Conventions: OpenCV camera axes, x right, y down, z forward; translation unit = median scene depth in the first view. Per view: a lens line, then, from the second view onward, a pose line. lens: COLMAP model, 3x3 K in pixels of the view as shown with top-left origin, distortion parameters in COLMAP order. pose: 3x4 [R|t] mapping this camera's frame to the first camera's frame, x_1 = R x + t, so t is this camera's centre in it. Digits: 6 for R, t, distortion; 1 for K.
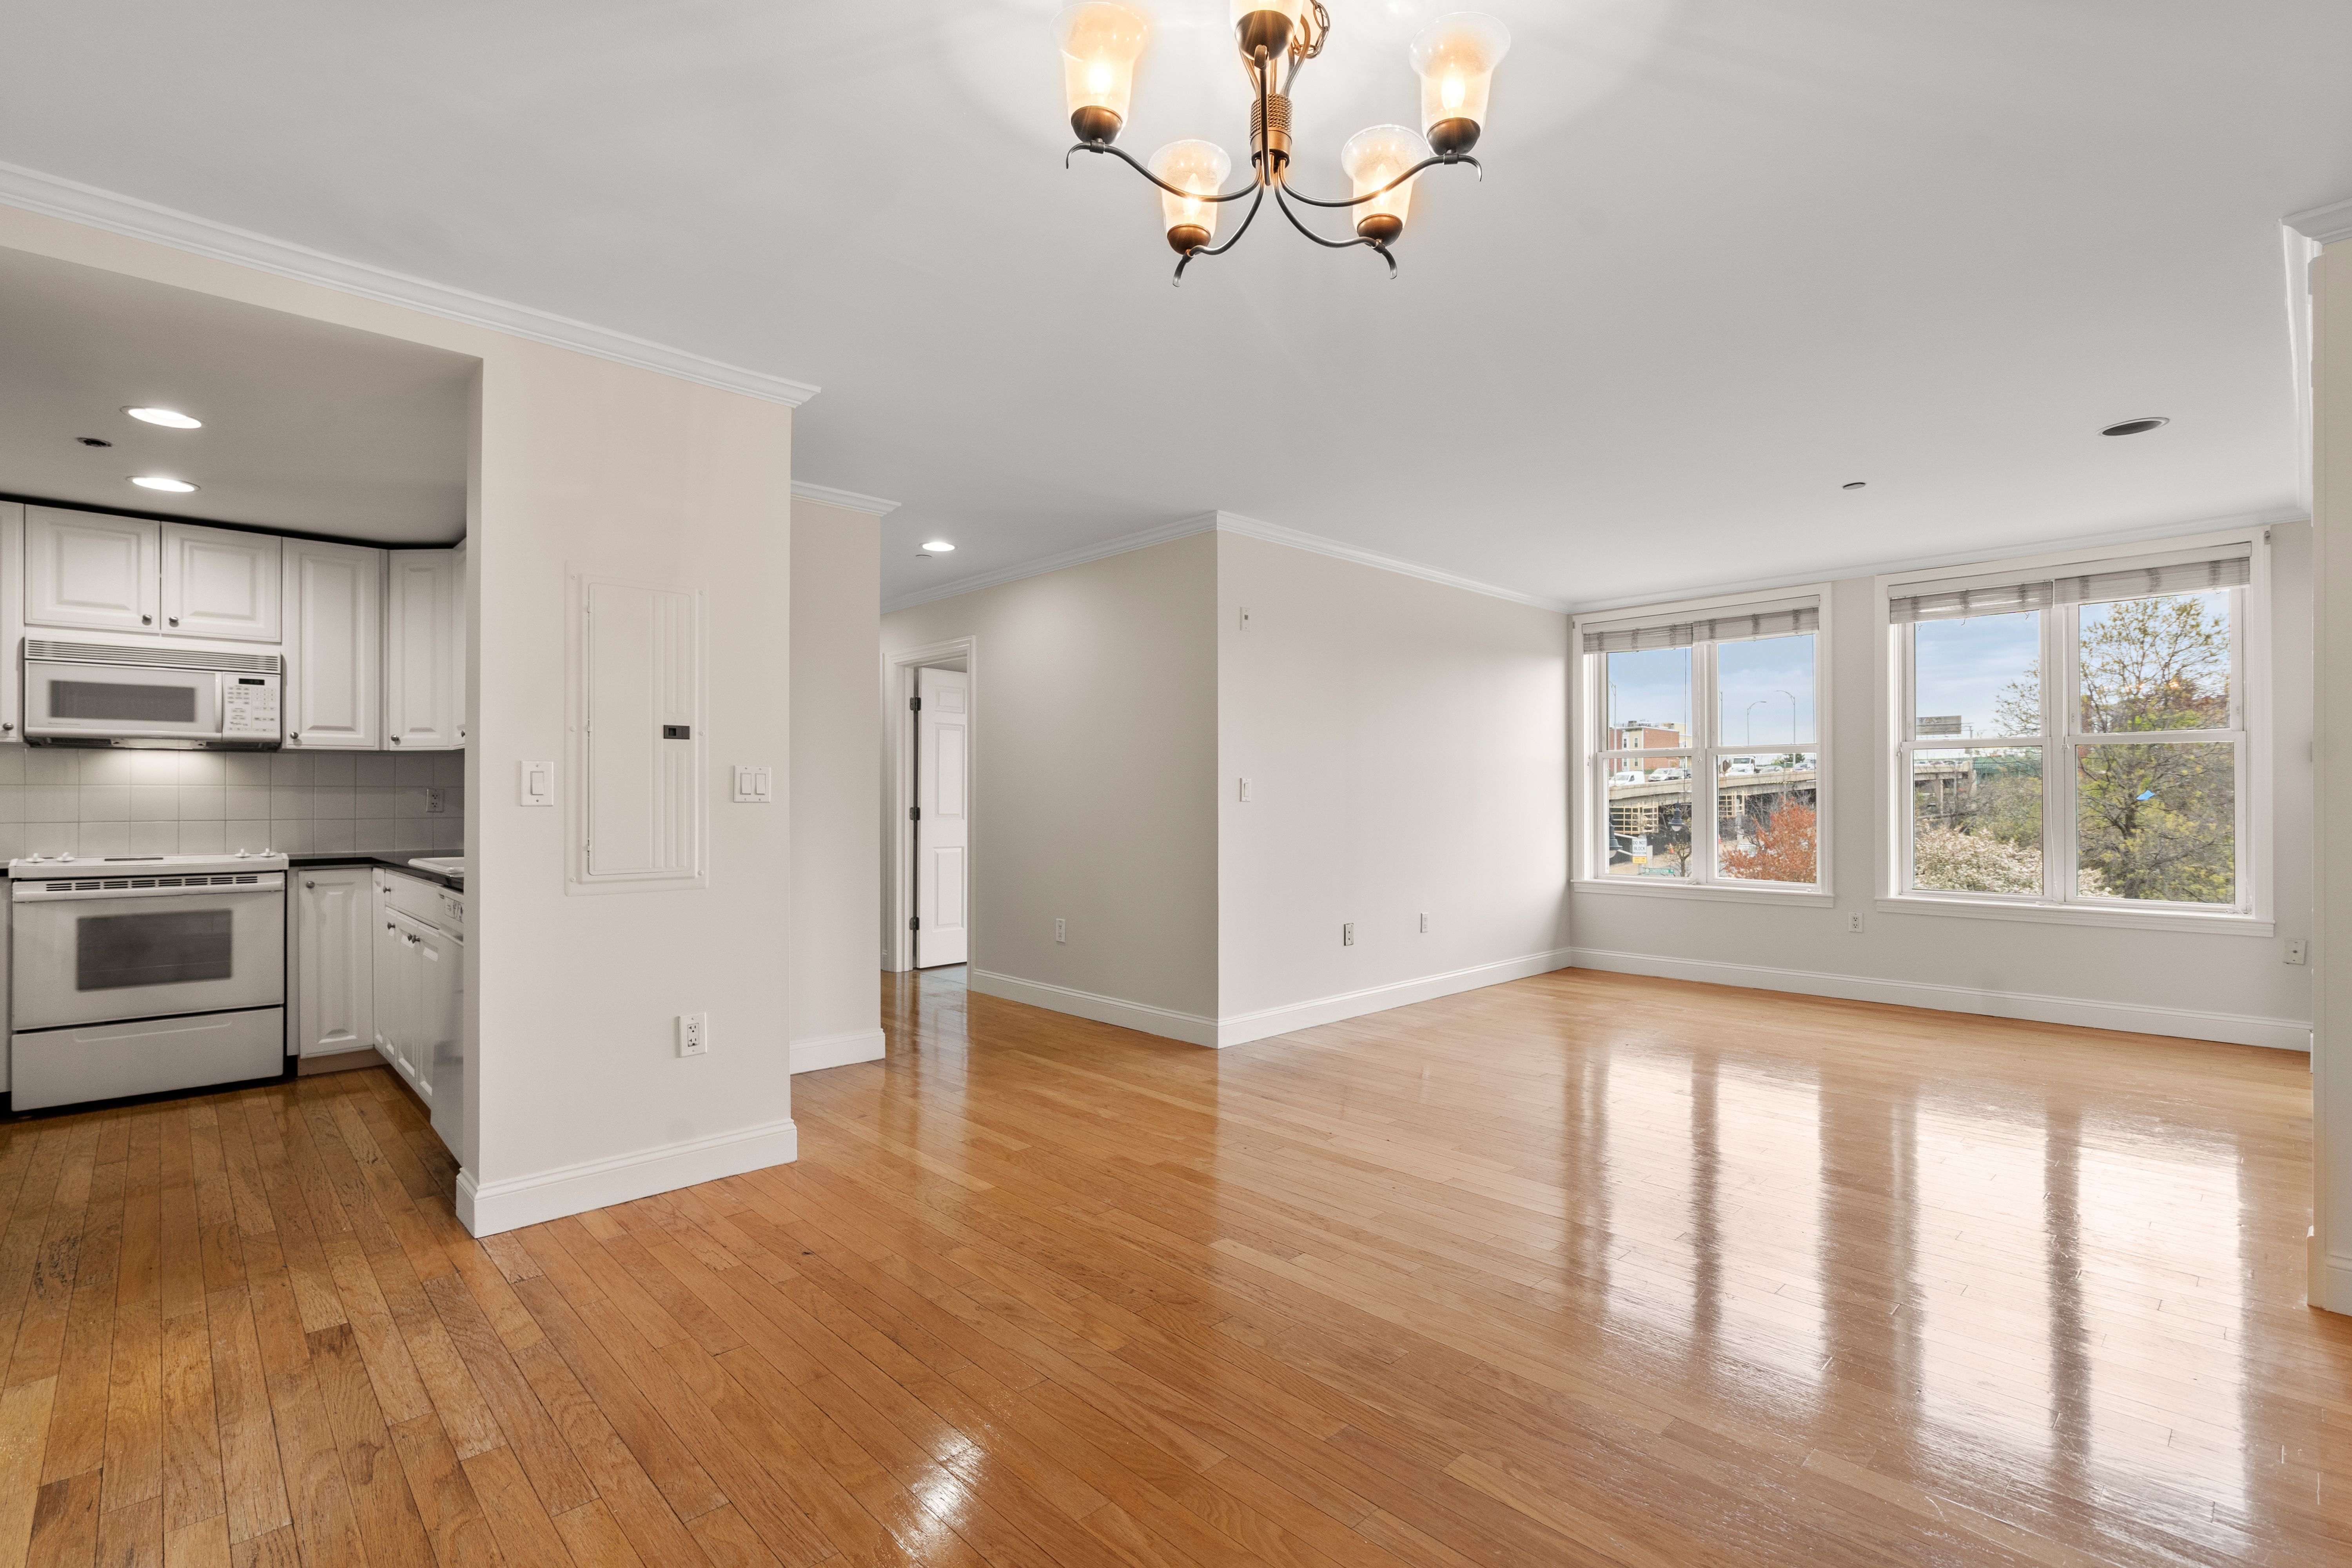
lens RADIAL K [[1078.7, 0, 1175.0], [0, 1078.7, 793.6], [0, 0, 1]] dist [-0.001486, -0.000580]
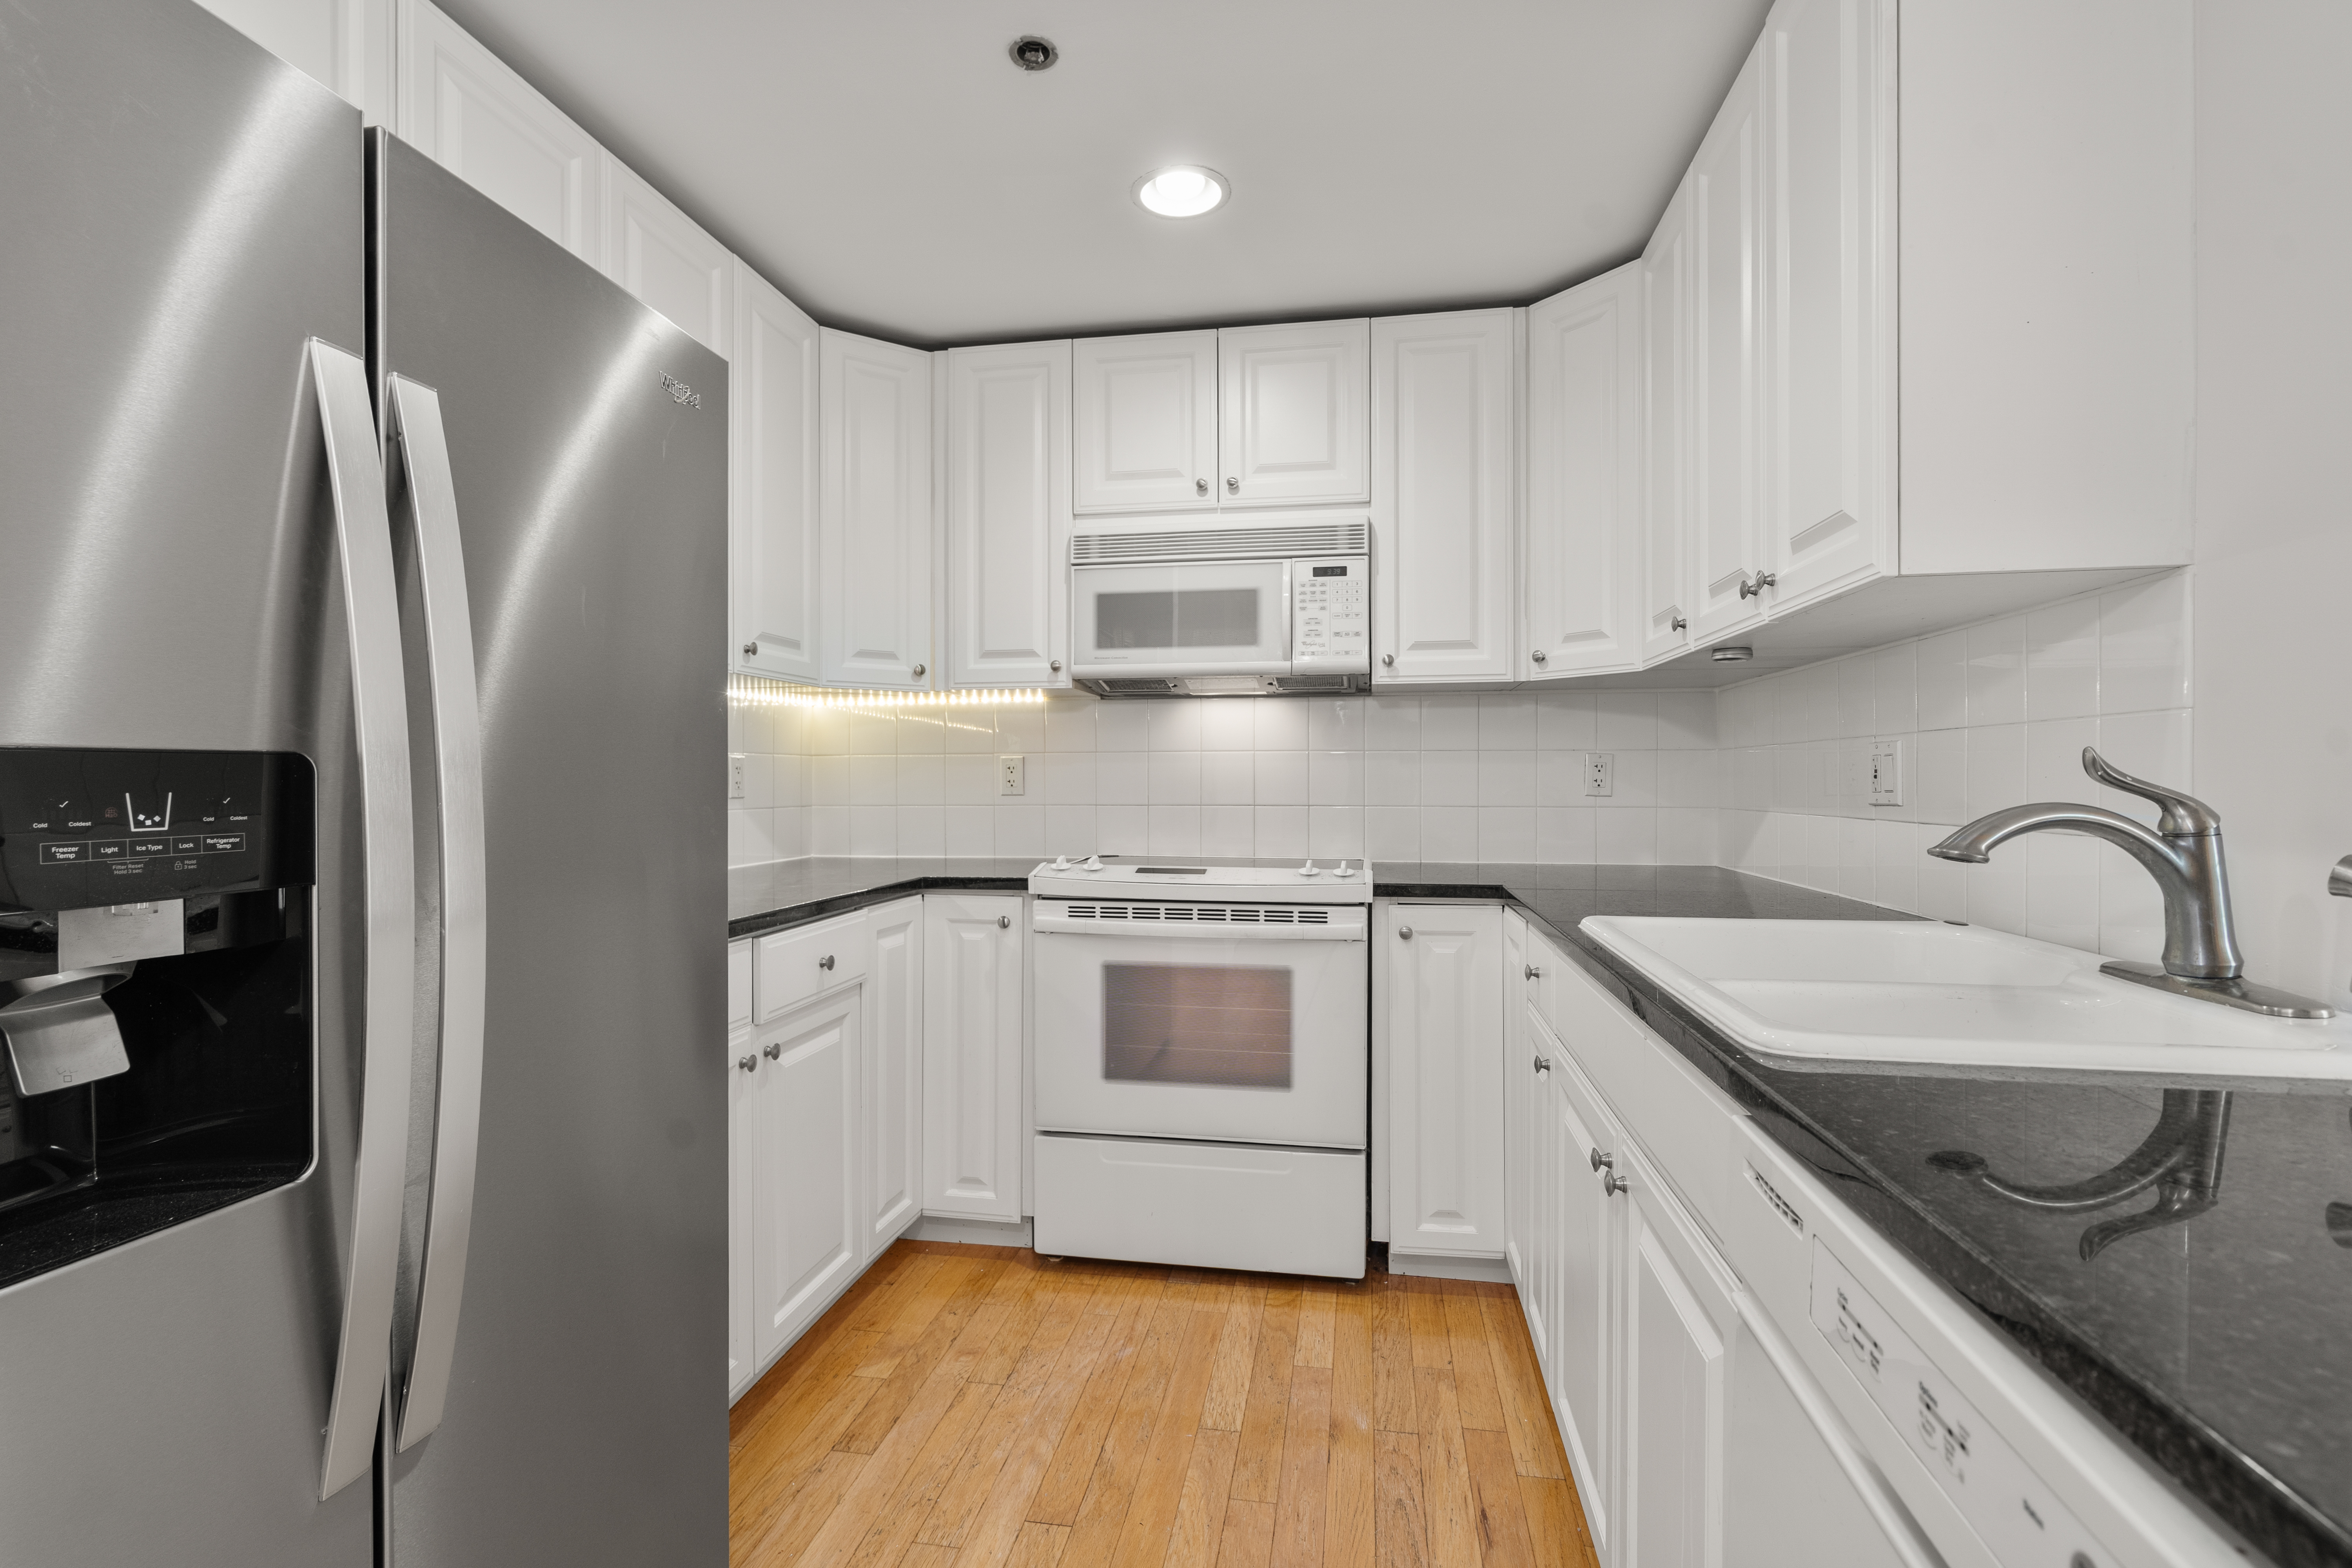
lens RADIAL K [[1090.3, 0, 1162.9], [0, 1090.3, 787.1], [0, 0, 1]] dist [-0.003984, -0.000117]
pose [[0.594556, 0.010772, -0.803982, -0.449020], [0.004525, 0.999850, 0.016743, 0.003367], [0.804042, -0.013592, 0.594417, 0.594052]]
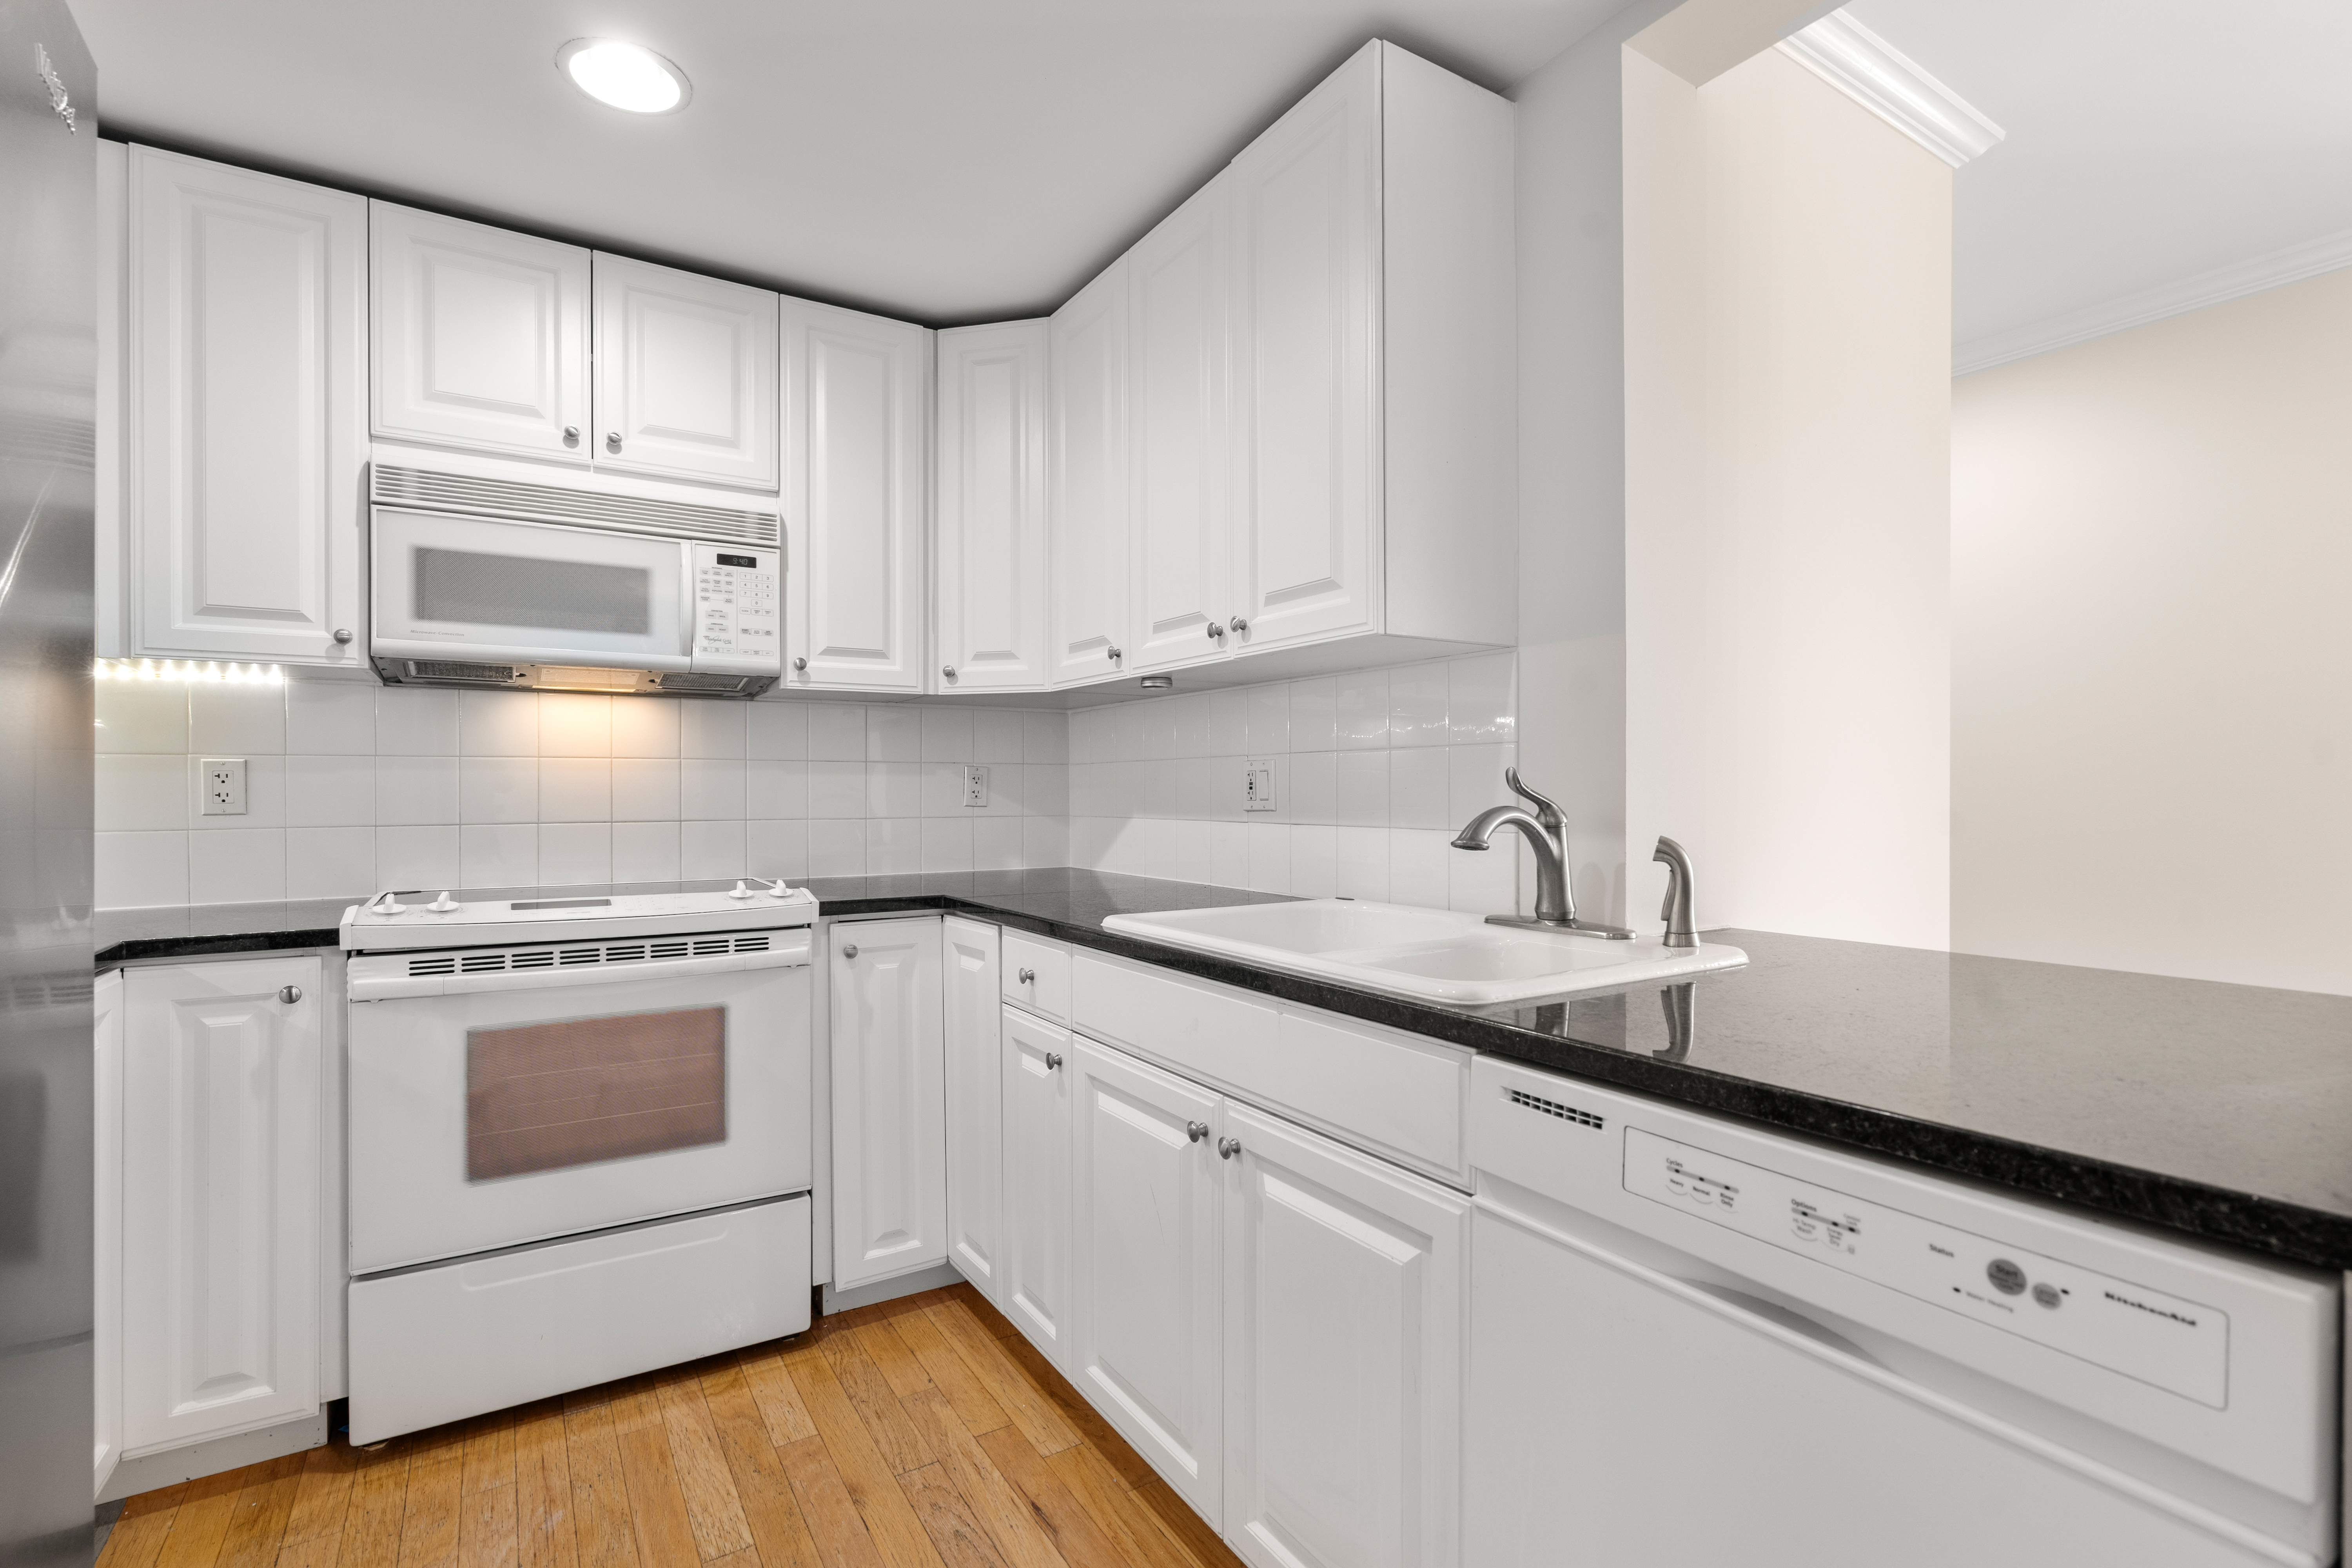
lens RADIAL K [[1078.7, 0, 1175.0], [0, 1078.7, 793.6], [0, 0, 1]] dist [-0.001486, -0.000580]
pose [[0.980189, 0.003596, -0.198030, -0.560832], [-0.001112, 0.999919, 0.012651, 0.003850], [0.198059, -0.012180, 0.980114, 0.541189]]
